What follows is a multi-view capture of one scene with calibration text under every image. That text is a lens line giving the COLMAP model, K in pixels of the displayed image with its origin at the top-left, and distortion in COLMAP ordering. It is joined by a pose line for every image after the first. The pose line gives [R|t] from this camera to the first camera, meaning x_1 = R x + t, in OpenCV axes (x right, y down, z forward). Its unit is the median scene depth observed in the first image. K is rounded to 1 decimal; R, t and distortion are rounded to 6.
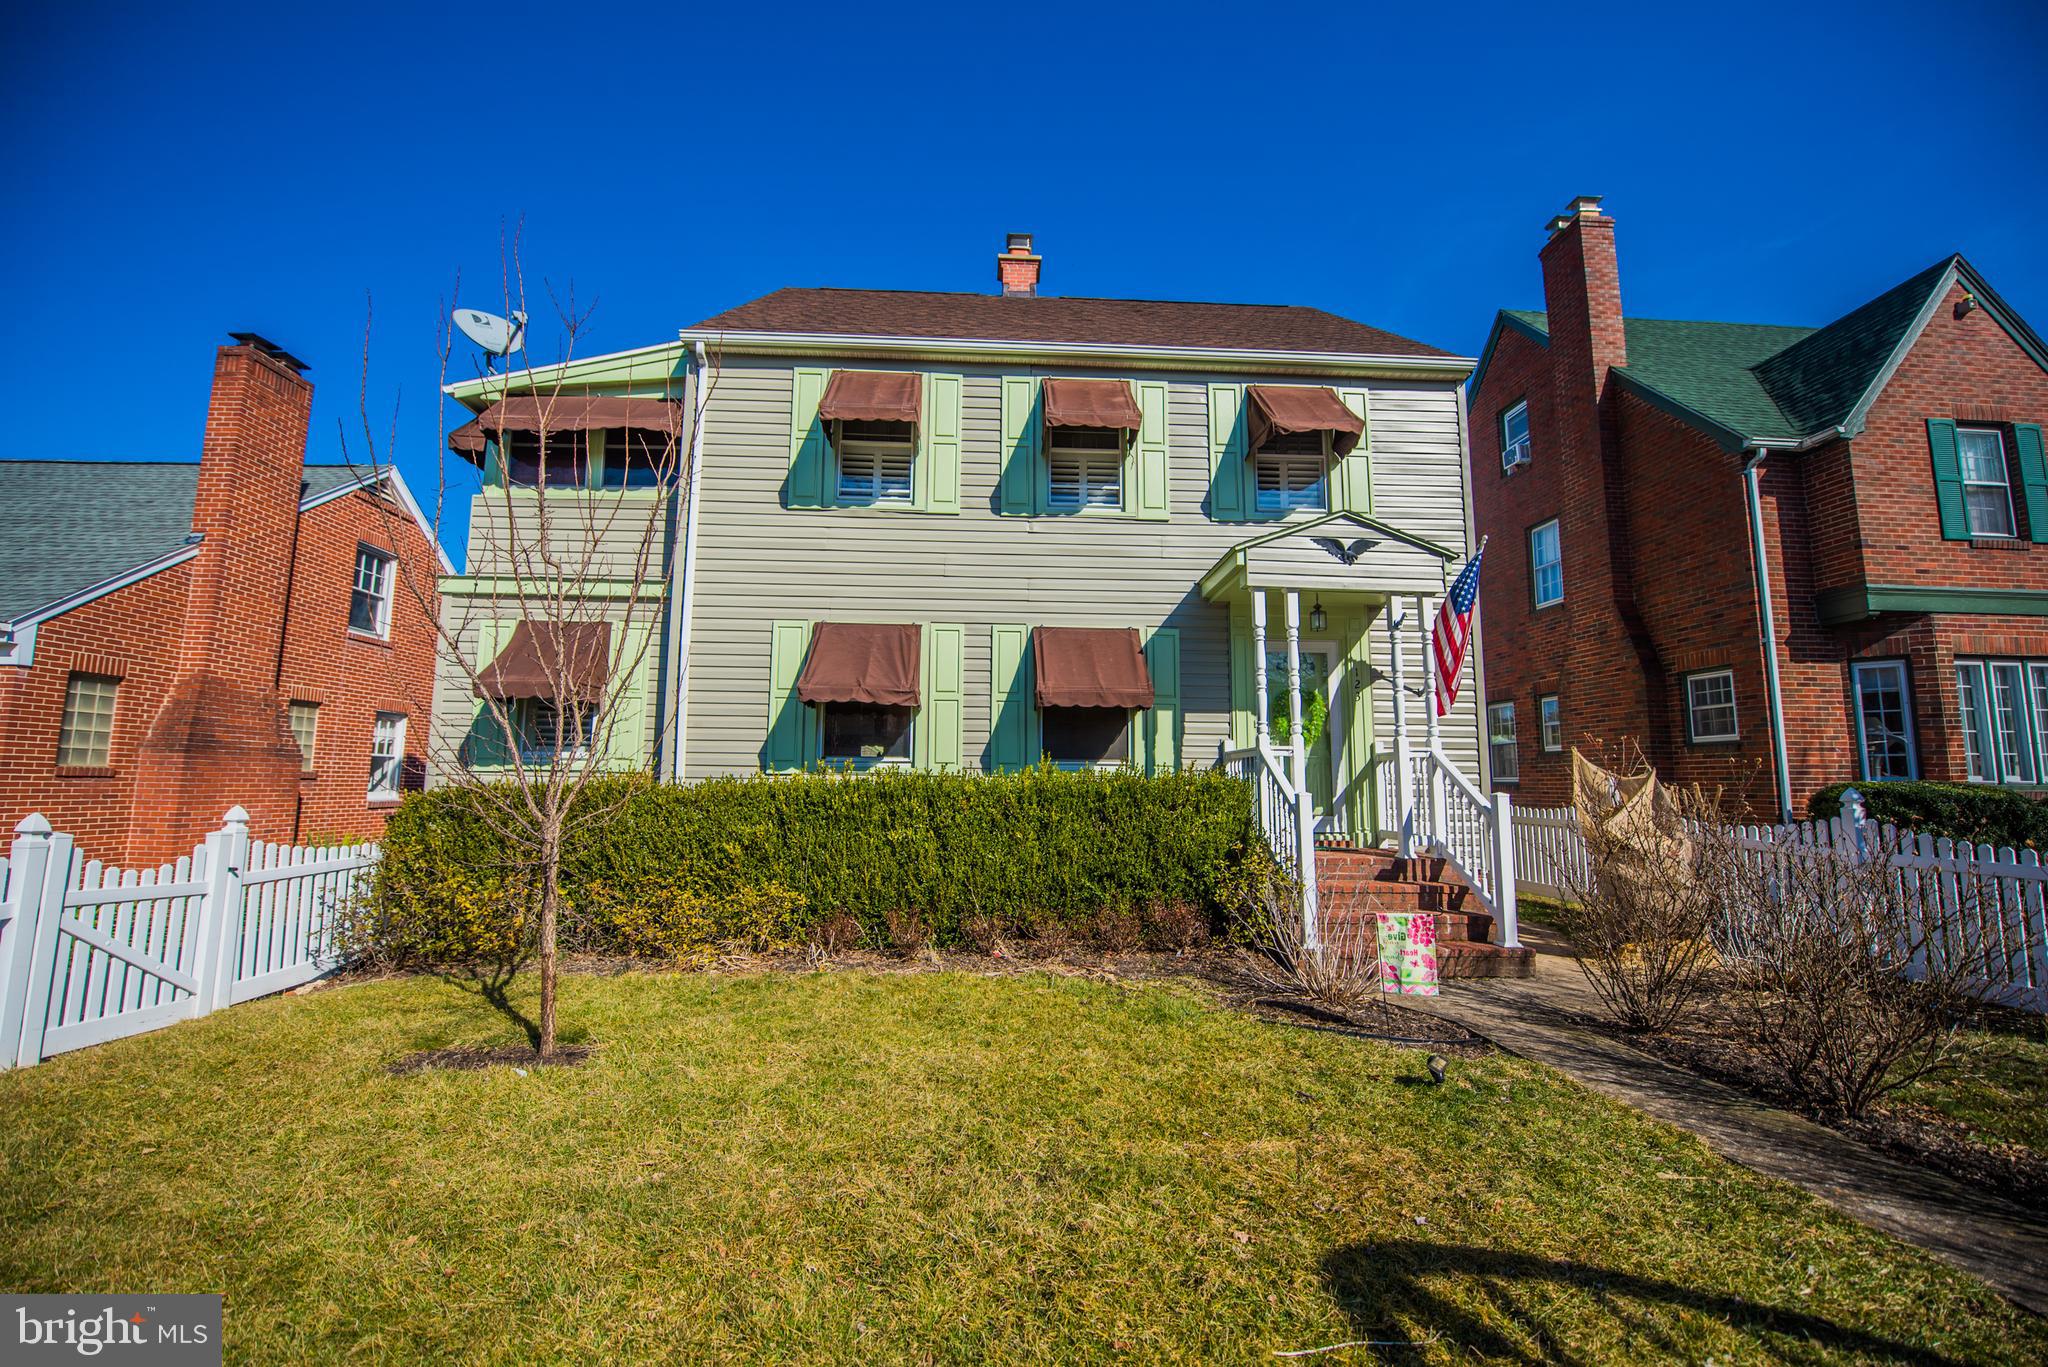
lens RADIAL K [[815.5, 0, 1017.1], [0, 815.5, 682.7], [0, 0, 1]] dist [-0.013498, -0.003071]
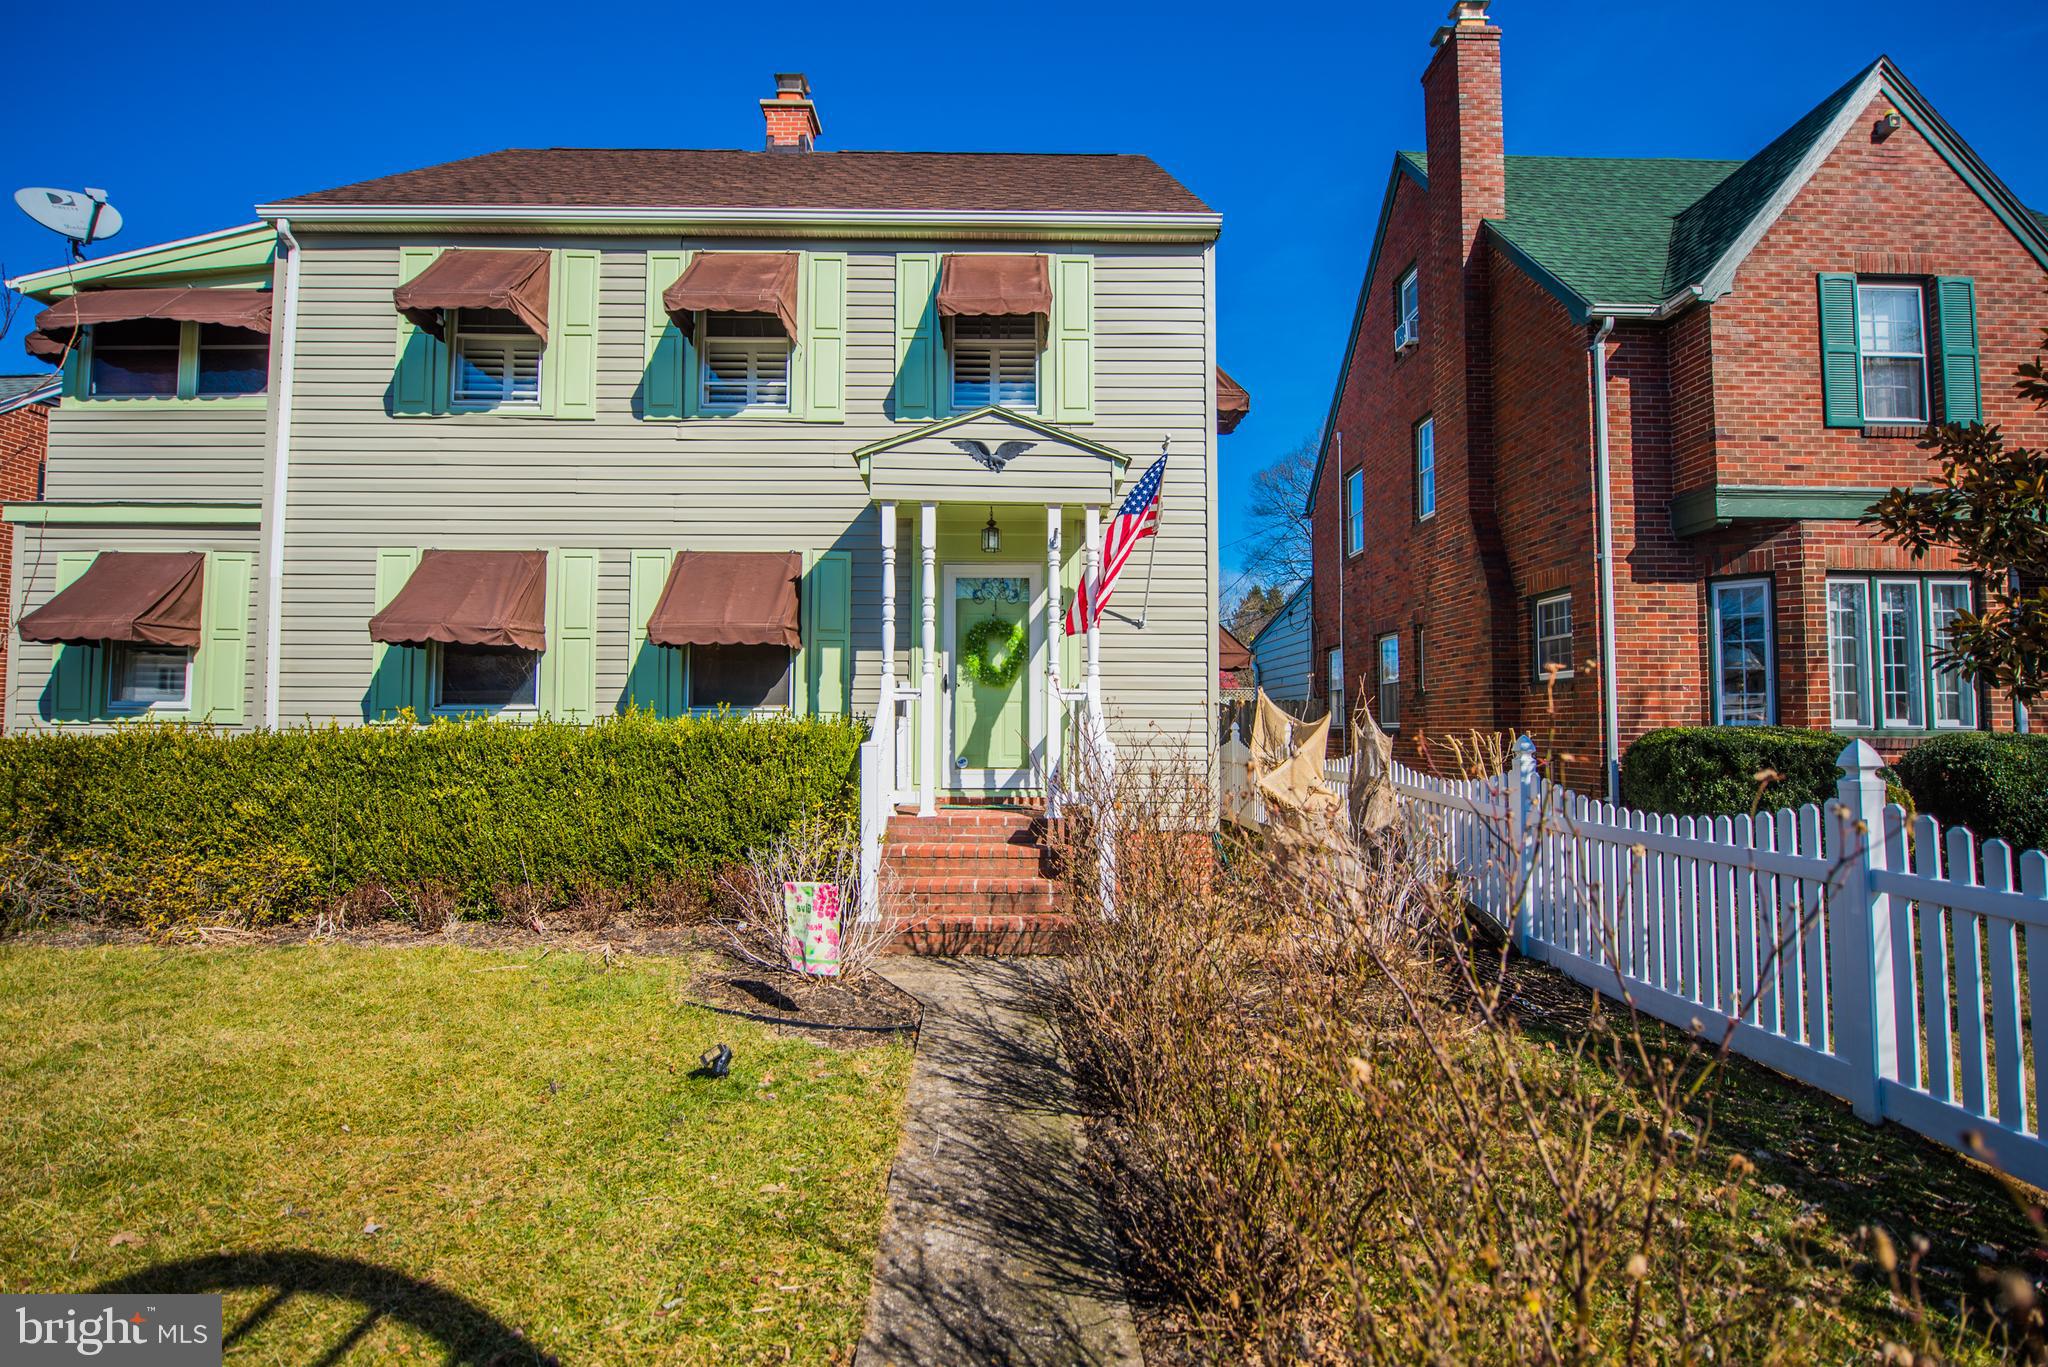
lens RADIAL K [[939.4, 0, 1019.9], [0, 939.4, 683.4], [0, 0, 1]] dist [-0.003788, -0.005765]
pose [[0.999501, -0.008325, -0.030477, 0.396932], [0.010468, 0.997432, 0.070849, 0.003409], [0.029809, -0.071133, 0.997021, 0.017245]]
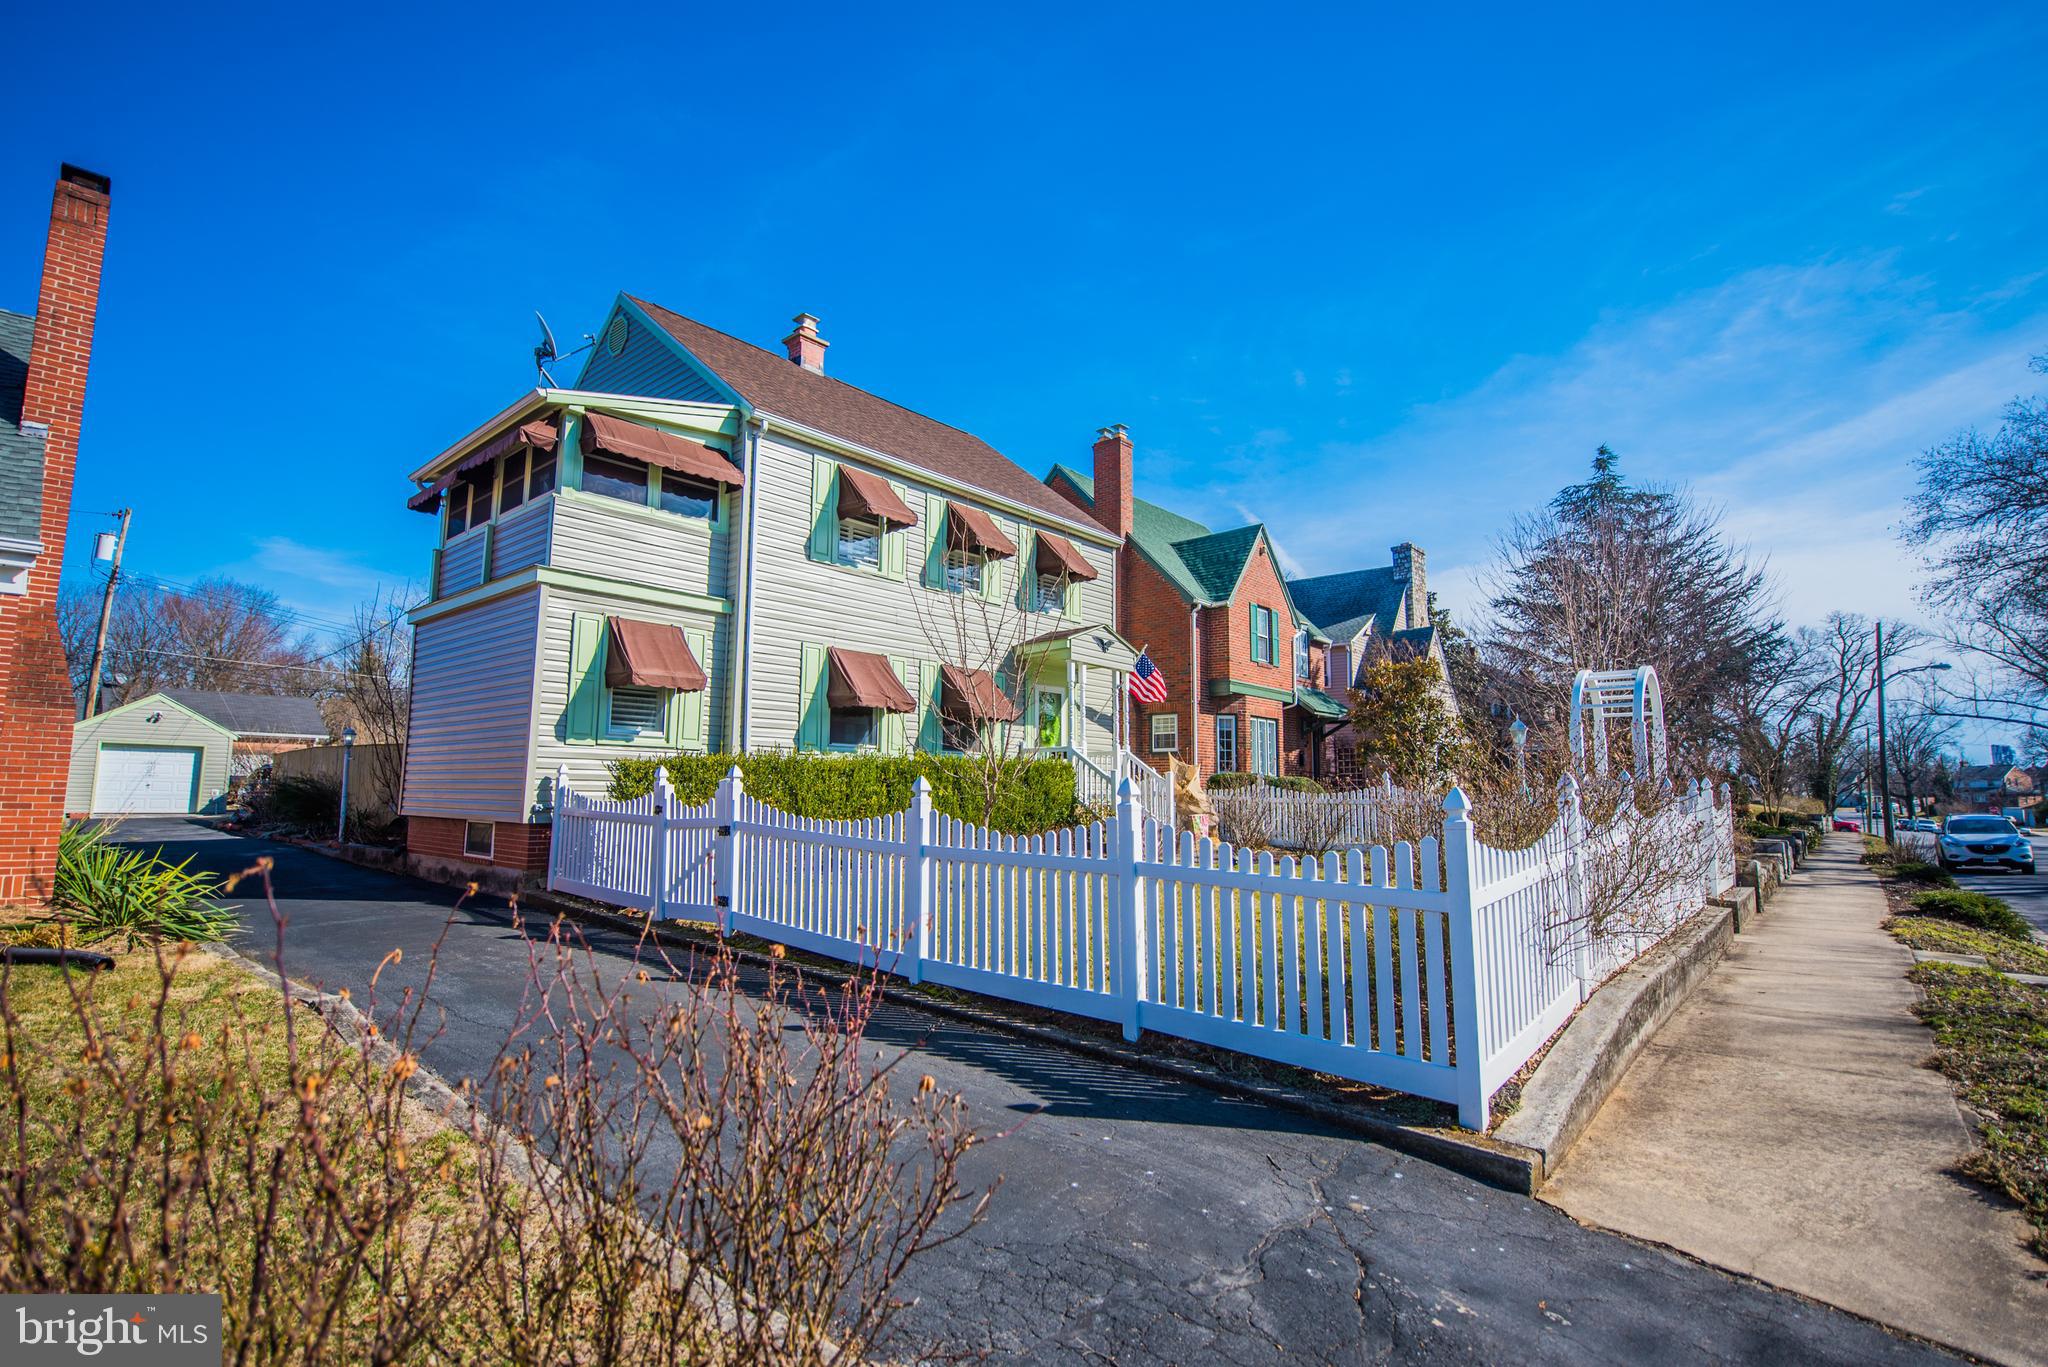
lens RADIAL K [[939.4, 0, 1019.9], [0, 939.4, 683.4], [0, 0, 1]] dist [-0.003788, -0.005765]
pose [[0.700637, 0.081590, 0.708838, -1.111698], [-0.090579, 0.995574, -0.025063, -0.000108], [-0.707745, -0.046645, 0.704926, -0.360462]]
